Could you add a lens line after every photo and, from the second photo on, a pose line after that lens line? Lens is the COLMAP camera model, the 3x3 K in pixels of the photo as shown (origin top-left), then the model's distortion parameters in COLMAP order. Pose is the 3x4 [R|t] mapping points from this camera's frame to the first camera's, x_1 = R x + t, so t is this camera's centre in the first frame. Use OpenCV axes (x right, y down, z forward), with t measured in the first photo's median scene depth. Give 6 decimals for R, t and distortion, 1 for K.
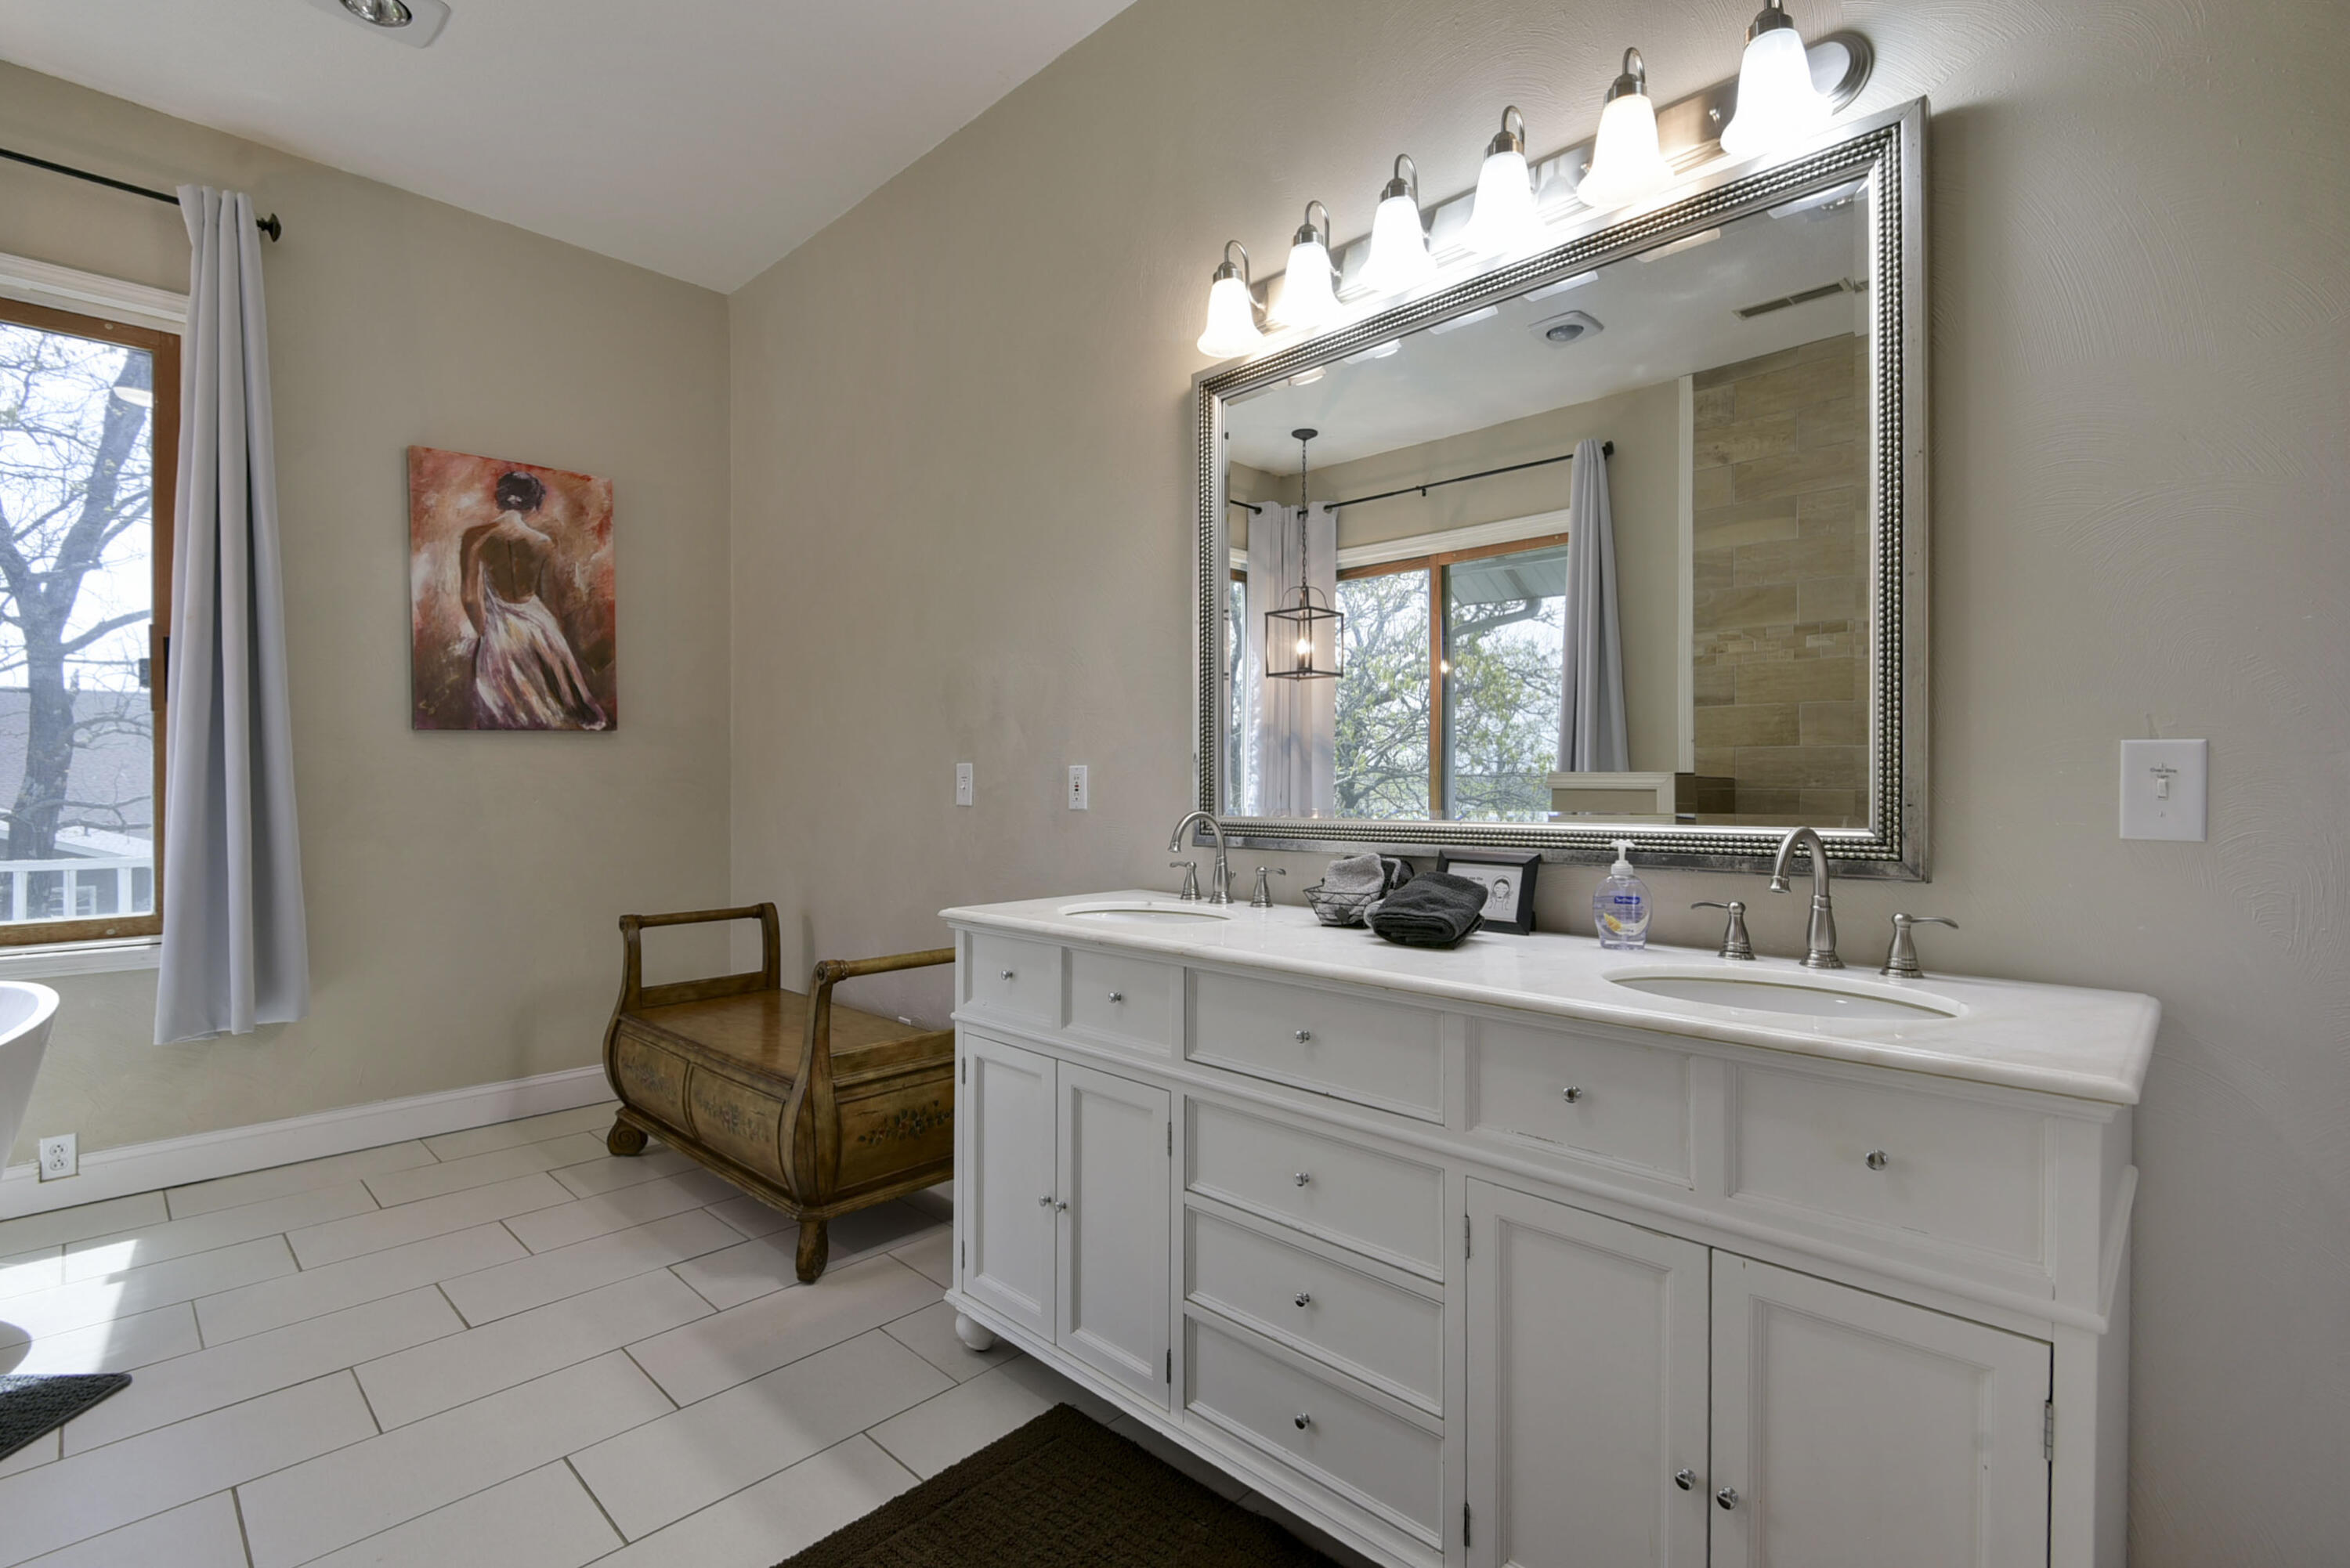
lens RADIAL K [[1087.9, 0, 1178.6], [0, 1087.9, 782.2], [0, 0, 1]] dist [-0.012599, -0.002866]
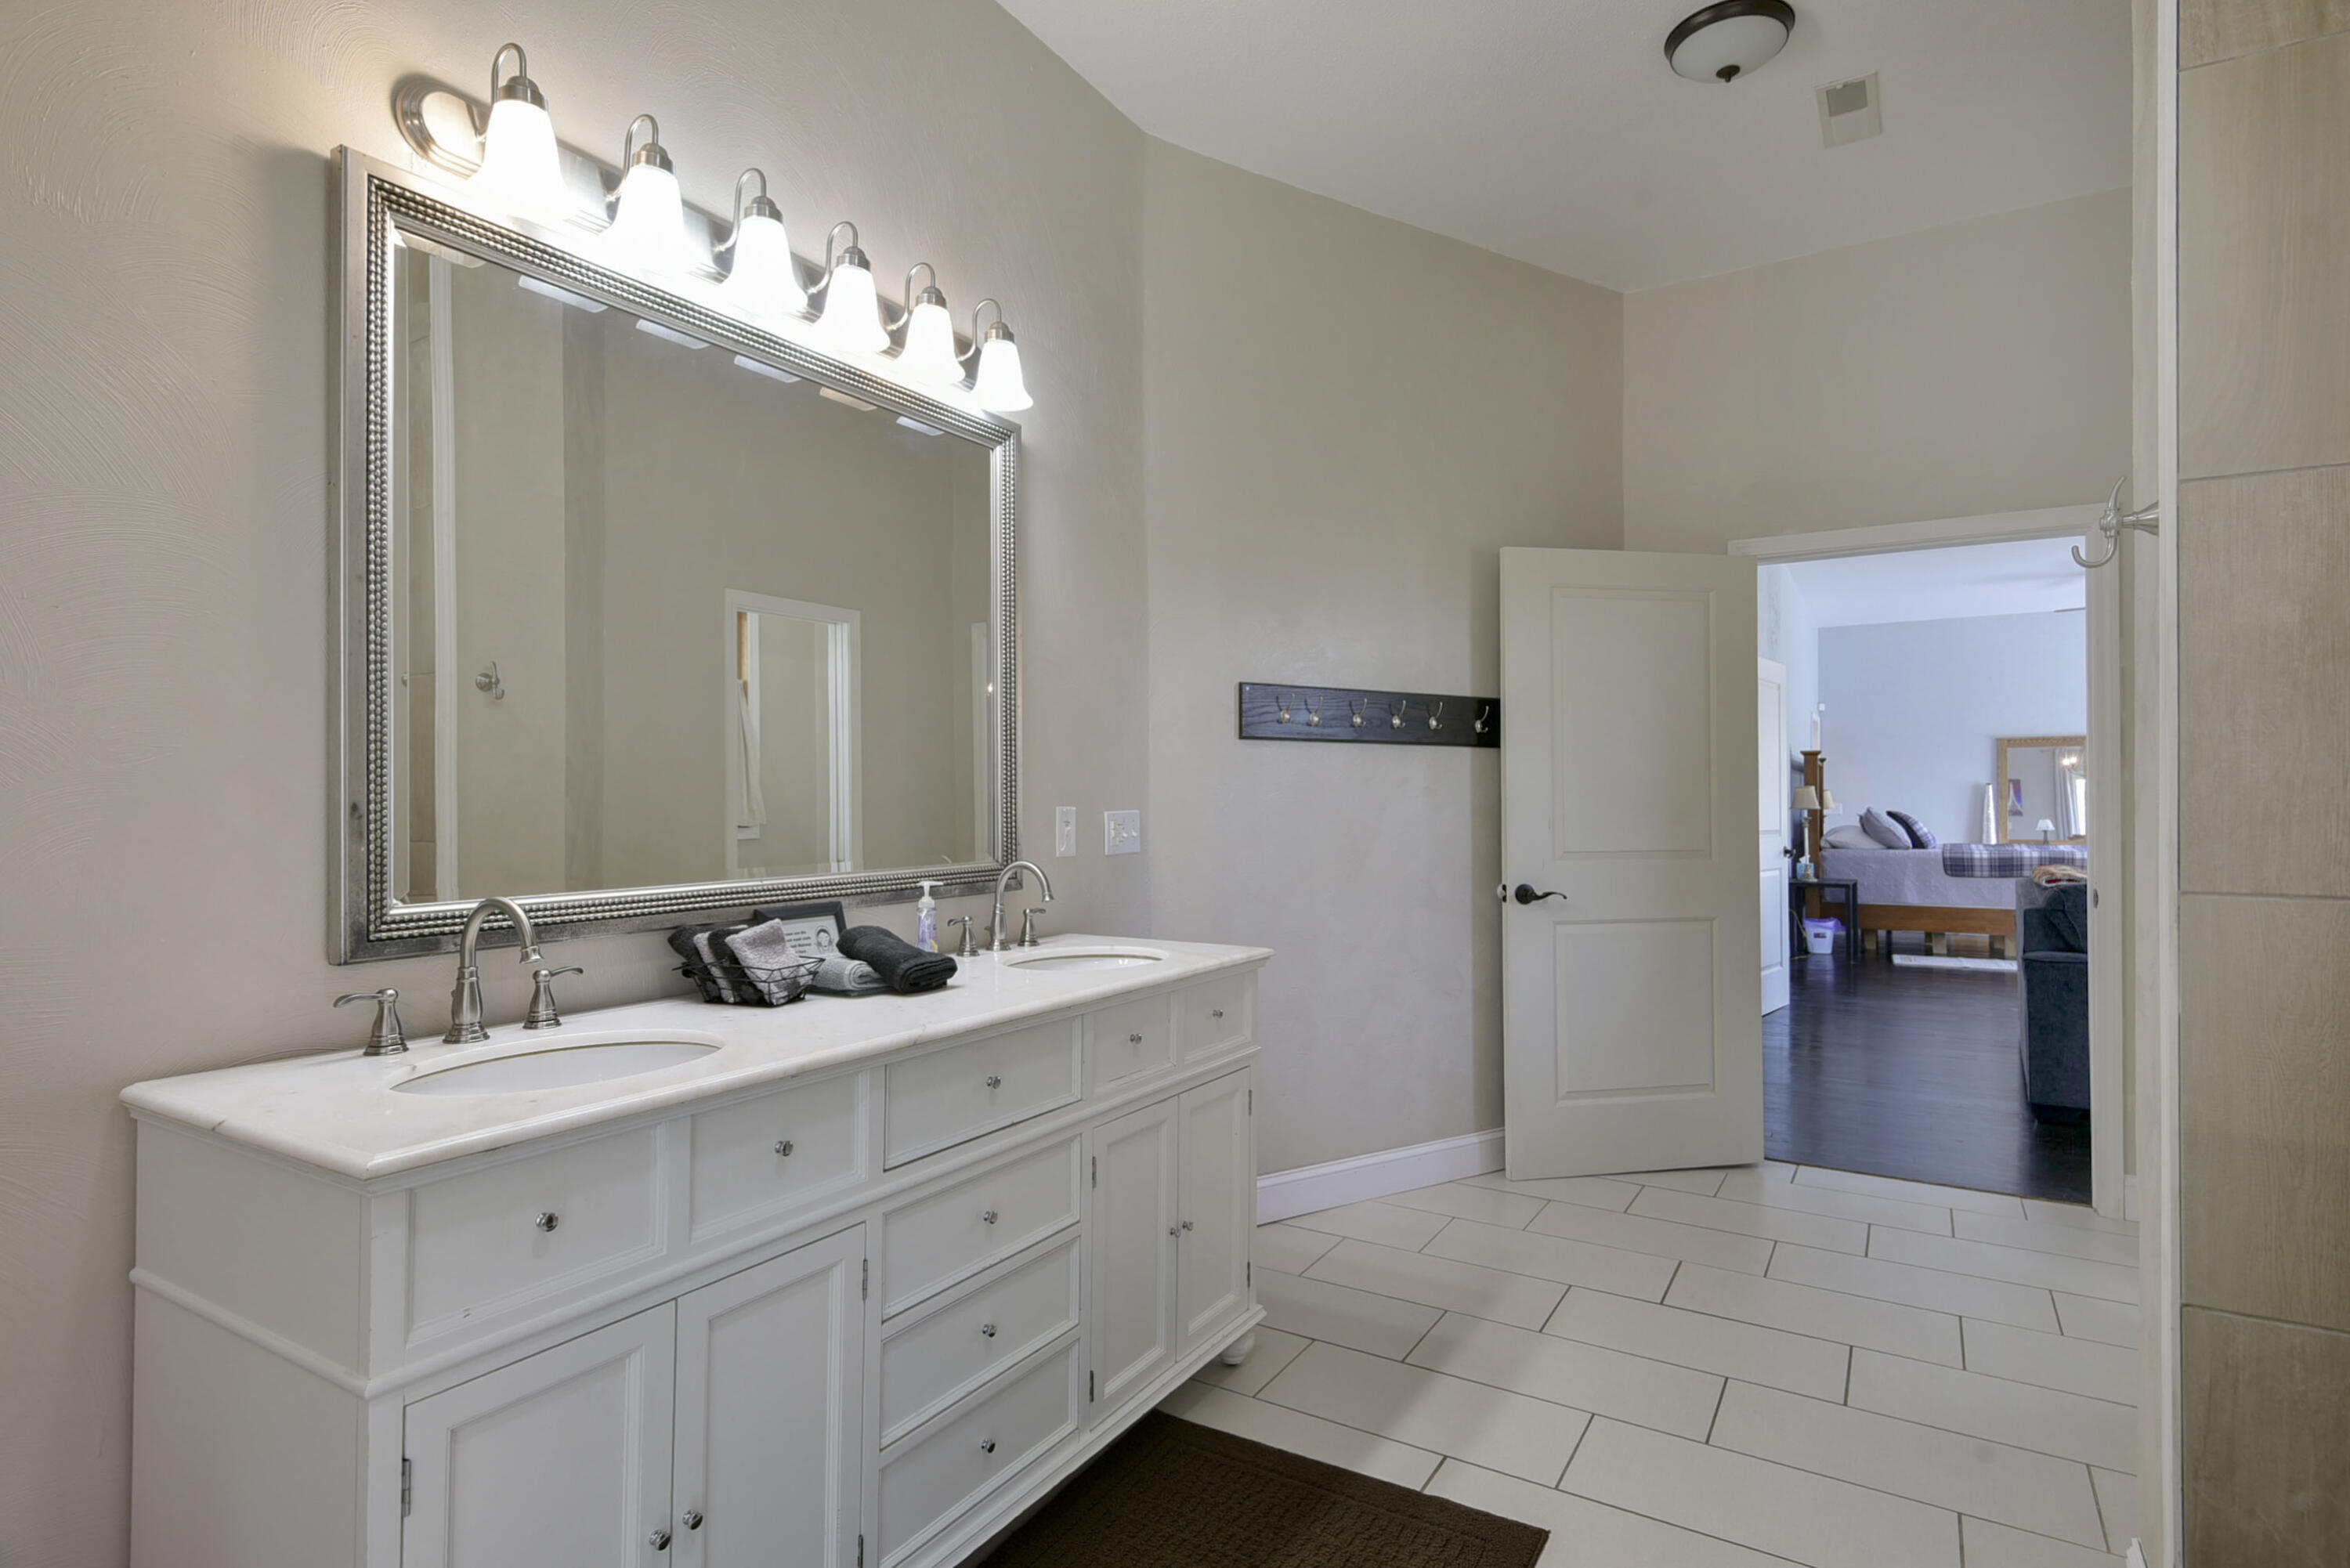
lens RADIAL K [[1214.6, 0, 1177.0], [0, 1214.6, 786.2], [0, 0, 1]] dist [-0.003487, -0.000221]
pose [[-0.233224, 0.004263, 0.972414, -1.036238], [-0.001458, 0.999988, -0.004733, -0.049699], [-0.972422, -0.002521, -0.233215, 1.049005]]
